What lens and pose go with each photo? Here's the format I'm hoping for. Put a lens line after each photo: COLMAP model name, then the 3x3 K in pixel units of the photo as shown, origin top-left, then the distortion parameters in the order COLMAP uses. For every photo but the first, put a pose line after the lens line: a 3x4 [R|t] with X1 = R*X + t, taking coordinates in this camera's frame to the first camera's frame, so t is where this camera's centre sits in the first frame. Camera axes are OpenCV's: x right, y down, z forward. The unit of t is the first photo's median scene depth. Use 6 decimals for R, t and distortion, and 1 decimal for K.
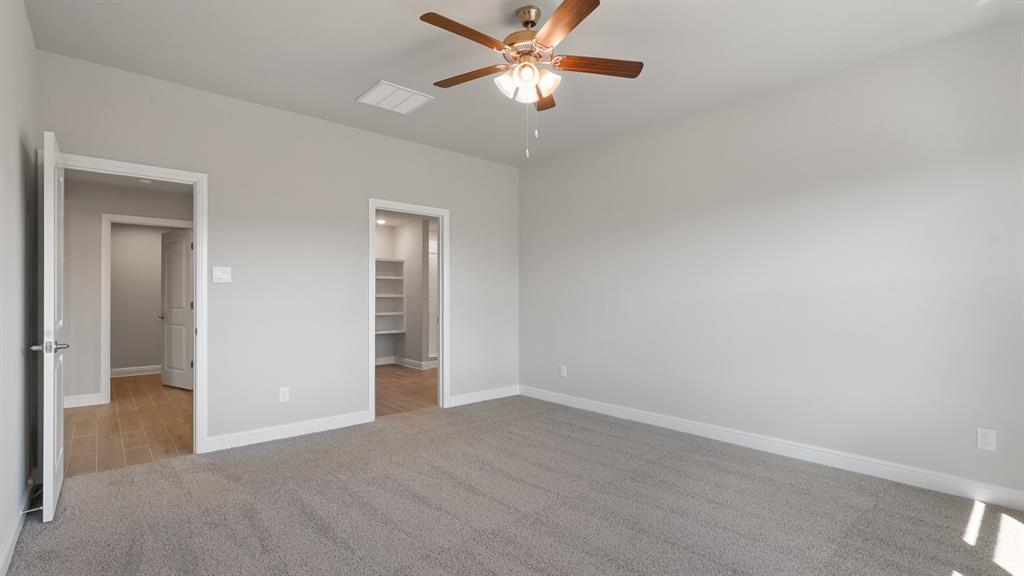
lens RADIAL K [[464.4, 0, 510.5], [0, 464.4, 291.7], [0, 0, 1]] dist [-0.000091, 0.000550]
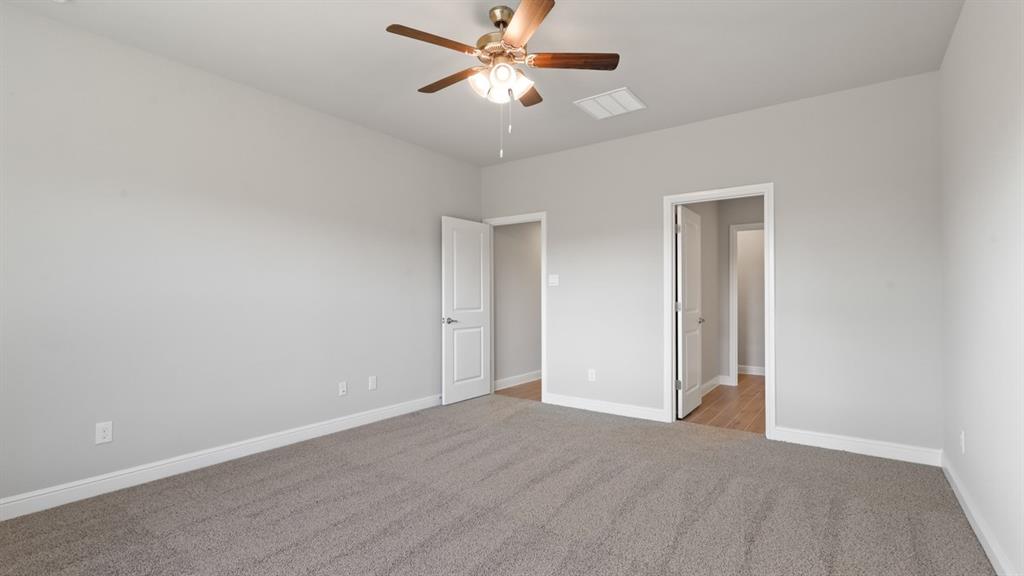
lens RADIAL K [[464.4, 0, 510.5], [0, 464.4, 291.7], [0, 0, 1]] dist [-0.000091, 0.000550]
pose [[0.214533, -0.008444, -0.976680, 0.881456], [0.010931, 0.999921, -0.006243, 0.006808], [0.976655, -0.009337, 0.214609, 0.692645]]
